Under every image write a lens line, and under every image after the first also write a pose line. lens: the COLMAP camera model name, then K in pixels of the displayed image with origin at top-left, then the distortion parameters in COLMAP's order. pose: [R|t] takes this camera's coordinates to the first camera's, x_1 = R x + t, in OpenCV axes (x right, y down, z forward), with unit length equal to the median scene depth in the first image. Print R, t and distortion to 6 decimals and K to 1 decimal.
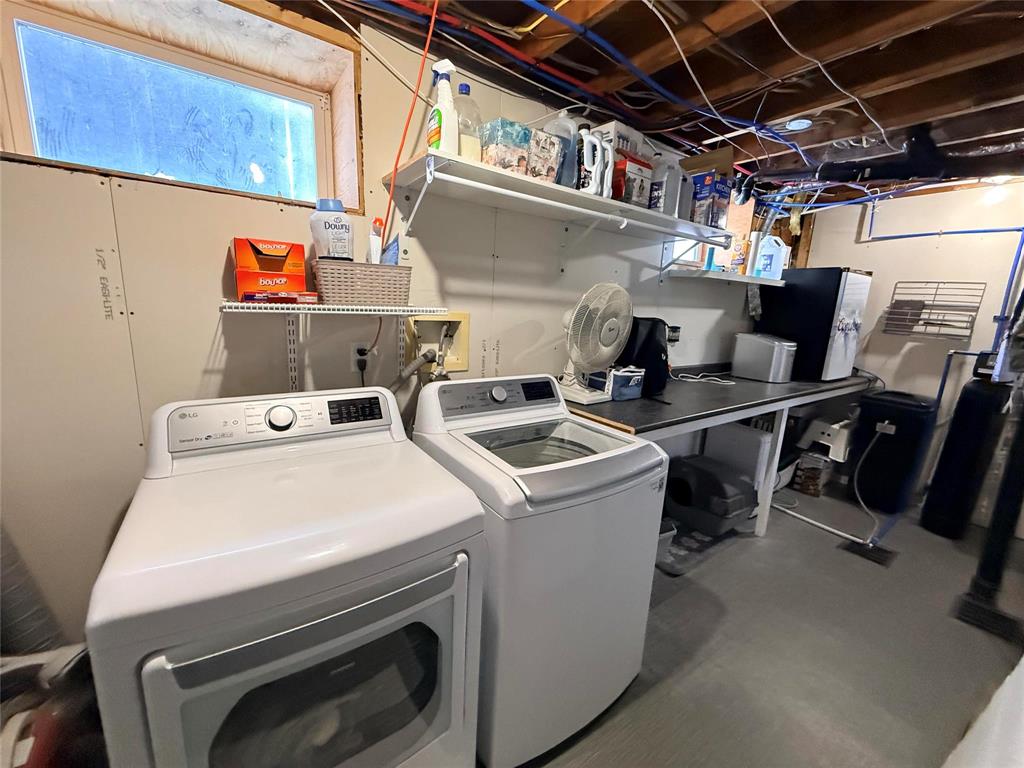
lens RADIAL K [[406.7, 0, 510.0], [0, 406.7, 385.2], [0, 0, 1]] dist [-0.000483, 0.000395]
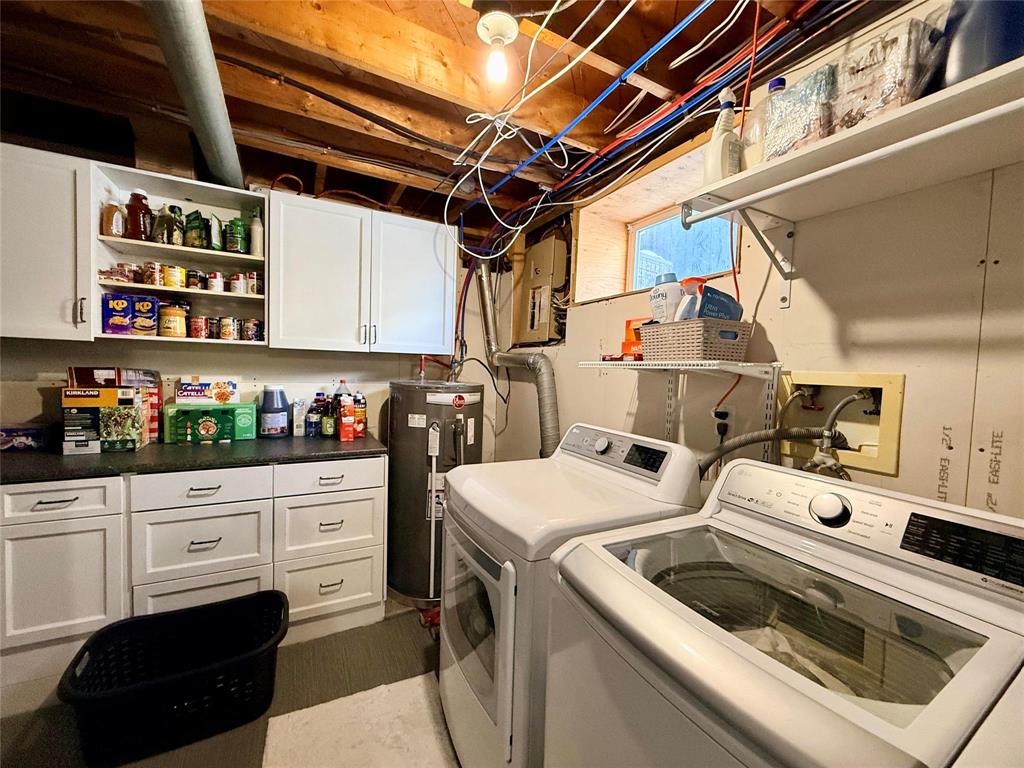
lens RADIAL K [[406.7, 0, 510.0], [0, 406.7, 385.2], [0, 0, 1]] dist [-0.000483, 0.000395]
pose [[-0.114558, -0.013551, -0.993324, 0.755214], [-0.240800, 0.970466, 0.014532, -0.055054], [0.963790, 0.240857, -0.114437, 0.764305]]
